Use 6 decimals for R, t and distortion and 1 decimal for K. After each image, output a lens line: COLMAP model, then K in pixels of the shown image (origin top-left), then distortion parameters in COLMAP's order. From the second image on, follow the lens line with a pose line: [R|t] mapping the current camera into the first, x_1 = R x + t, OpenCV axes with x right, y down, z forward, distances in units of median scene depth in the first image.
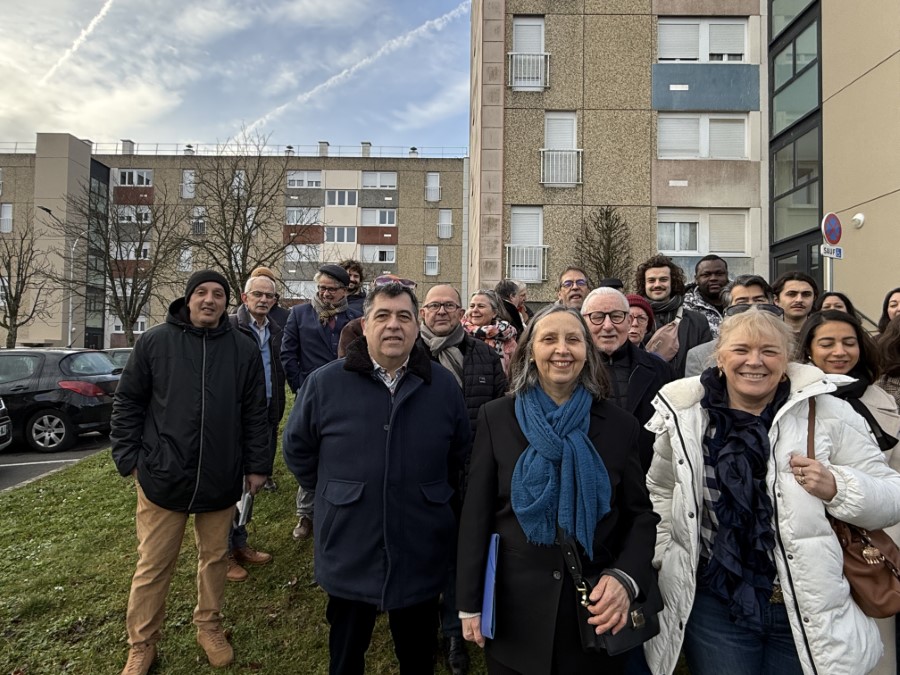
lens RADIAL K [[550.3, 0, 444.3], [0, 550.3, 337.9], [0, 0, 1]] dist [0.001755, 0.001224]
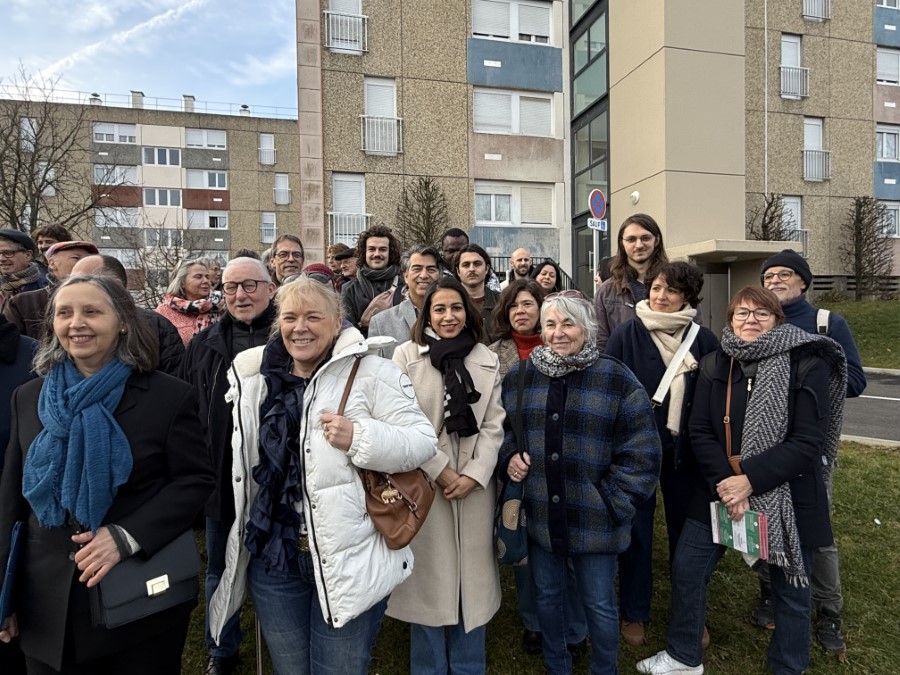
lens RADIAL K [[548.9, 0, 450.0], [0, 548.9, 337.5], [0, 0, 1]] dist [-0.000751, 0.003372]
pose [[0.968012, -0.036644, 0.248214, 0.071339], [0.022589, 0.997988, 0.059238, 0.000344], [-0.249885, -0.051736, 0.966892, -0.013267]]
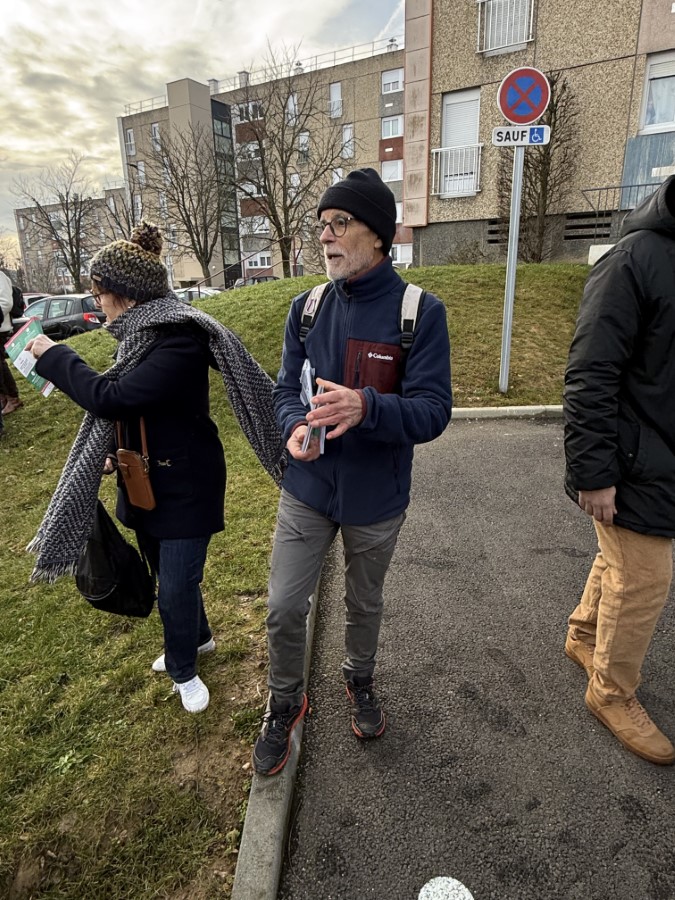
lens RADIAL K [[558.4, 0, 337.5], [0, 558.4, 450.0], [0, 0, 1]] dist [-0.000531, -0.000484]
pose [[0.857963, 0.120026, -0.499494, 0.461794], [0.047762, 0.949473, 0.310193, -0.006880], [0.511487, -0.289991, 0.808880, 0.110530]]
